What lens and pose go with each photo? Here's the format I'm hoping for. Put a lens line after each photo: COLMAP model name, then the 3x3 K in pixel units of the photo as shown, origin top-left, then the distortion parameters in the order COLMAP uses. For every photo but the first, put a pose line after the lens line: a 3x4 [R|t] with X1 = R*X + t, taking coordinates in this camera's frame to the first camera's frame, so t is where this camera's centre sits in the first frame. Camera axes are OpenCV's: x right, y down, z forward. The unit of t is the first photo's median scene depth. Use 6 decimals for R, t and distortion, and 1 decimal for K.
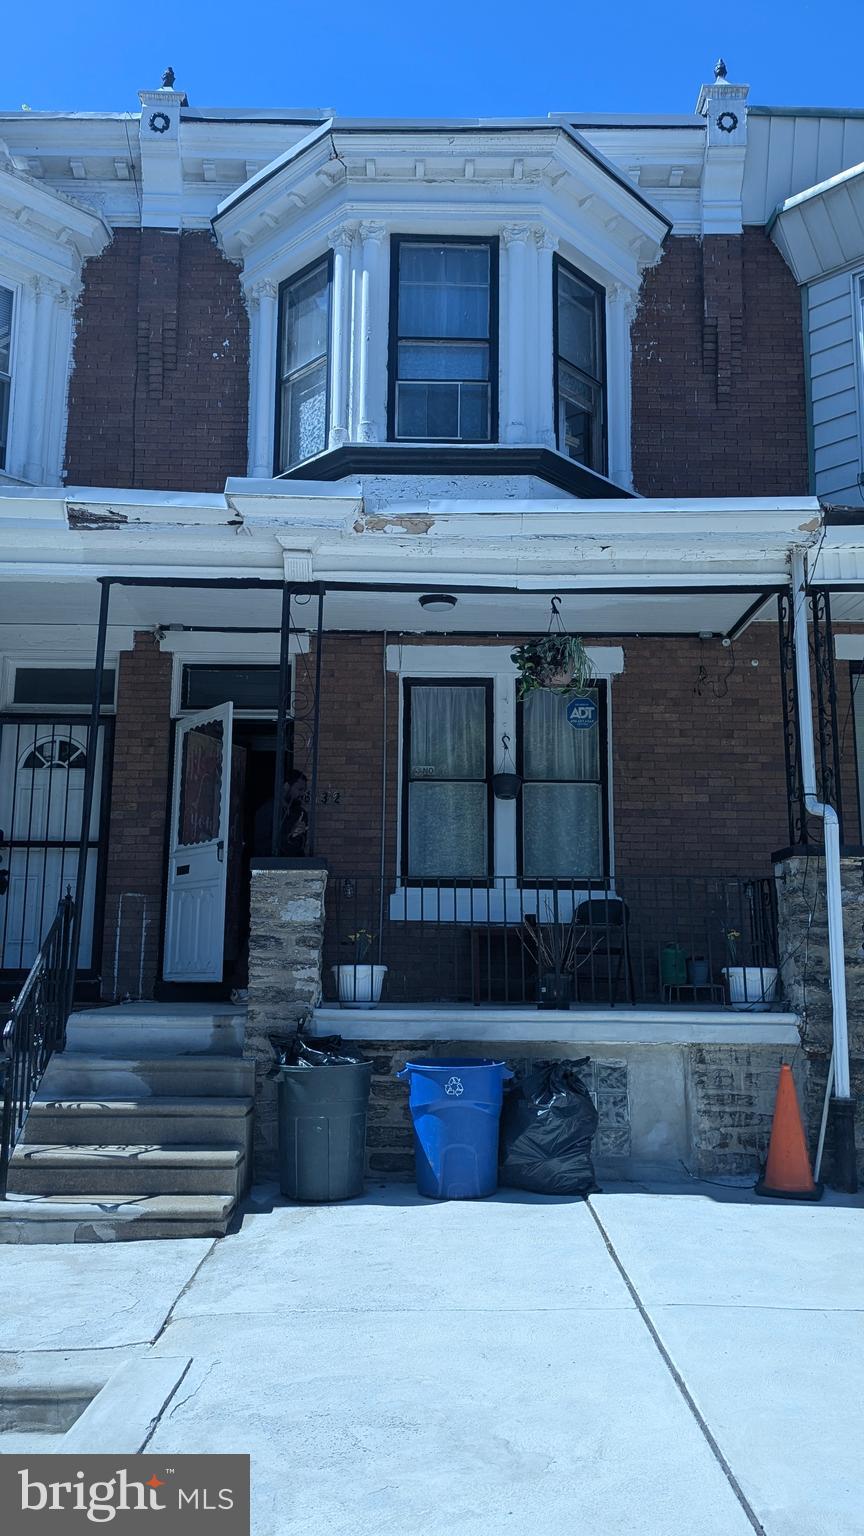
lens RADIAL K [[1180.6, 0, 421.1], [0, 1180.6, 766.6], [0, 0, 1]] dist [0.047716, -0.007239]
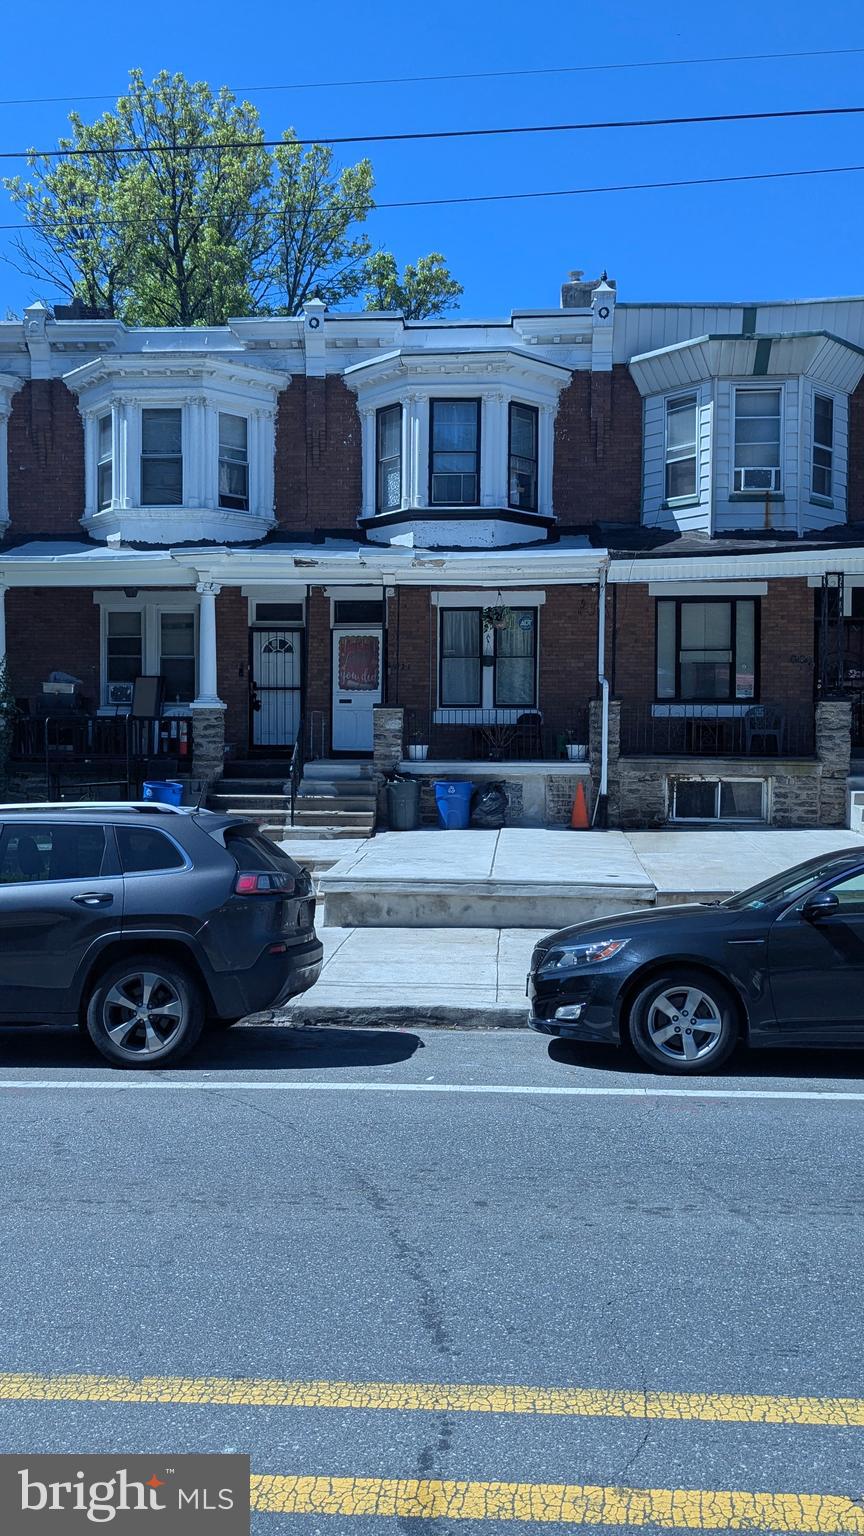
lens RADIAL K [[1180.6, 0, 434.8], [0, 1180.6, 764.8], [0, 0, 1]] dist [0.047716, -0.007239]
pose [[0.997814, -0.002378, -0.066039, 0.123093], [0.015471, 0.979985, 0.198470, -0.235425], [0.064245, -0.199058, 0.977880, -1.192276]]
